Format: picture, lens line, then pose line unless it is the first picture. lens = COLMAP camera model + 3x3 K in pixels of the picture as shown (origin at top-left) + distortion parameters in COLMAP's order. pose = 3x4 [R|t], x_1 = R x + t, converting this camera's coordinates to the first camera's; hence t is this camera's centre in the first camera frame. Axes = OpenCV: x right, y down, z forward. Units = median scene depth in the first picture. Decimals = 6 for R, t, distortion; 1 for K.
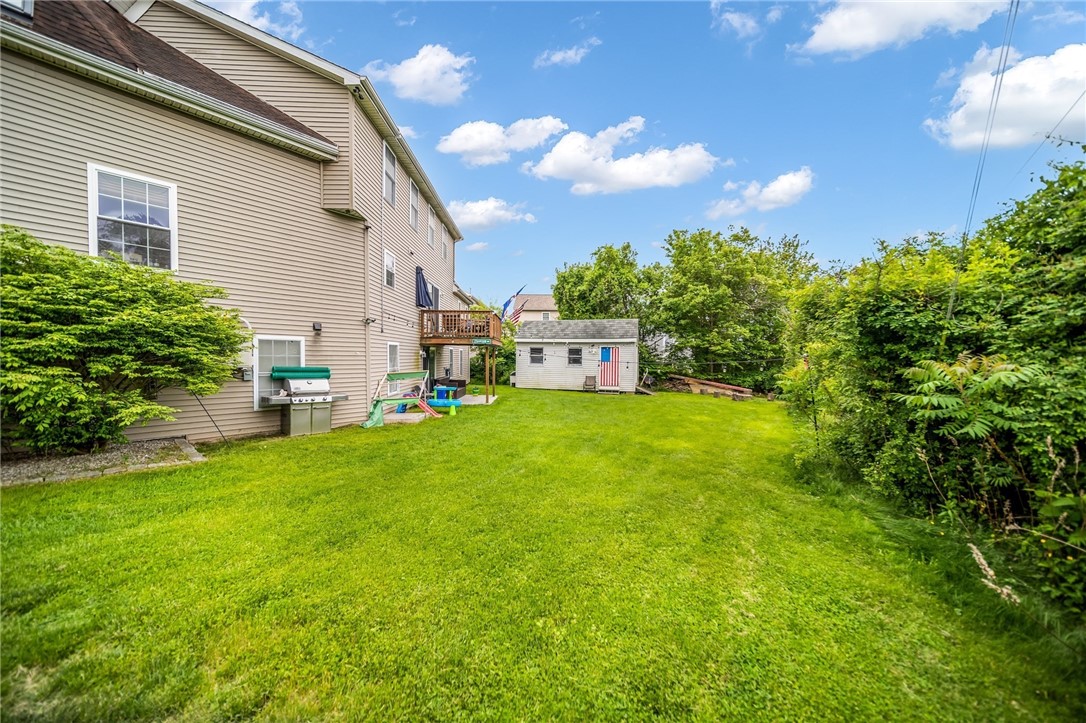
lens RADIAL K [[390.1, 0, 538.5], [0, 390.1, 370.7], [0, 0, 1]] dist [0.000148, -0.000089]
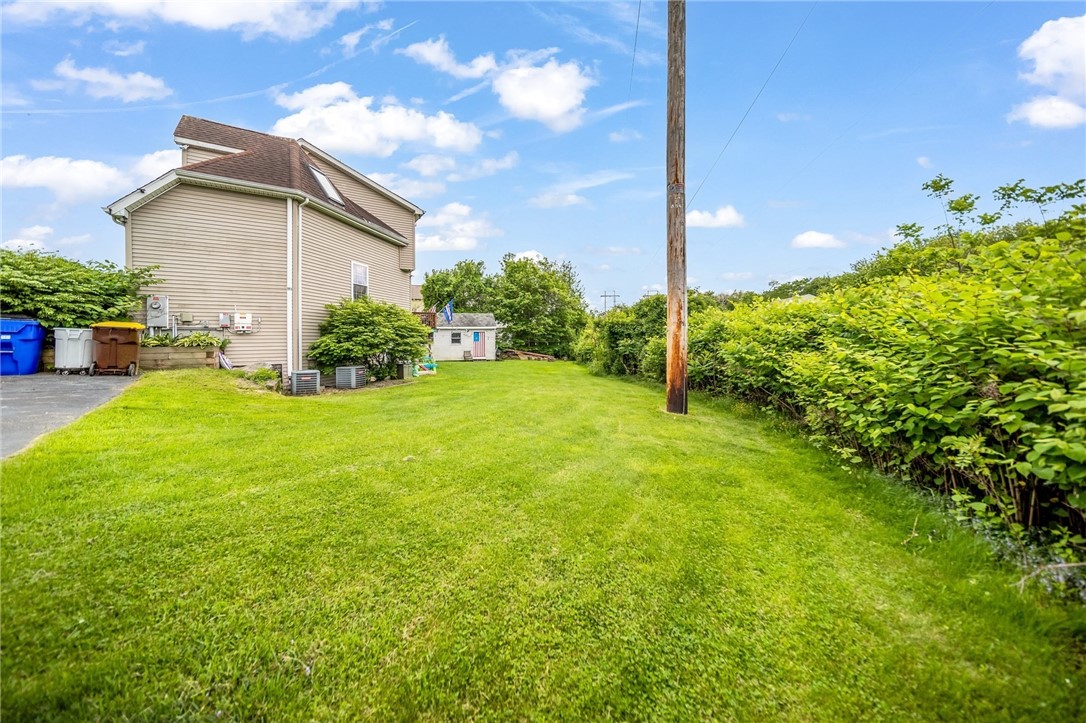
lens RADIAL K [[397.1, 0, 544.0], [0, 397.1, 337.2], [0, 0, 1]] dist [-0.000008, -0.000021]
pose [[0.849512, -0.018418, 0.527247, -0.415082], [0.033650, 0.999247, -0.019311, 0.000560], [-0.526495, 0.034146, 0.849492, -0.461621]]
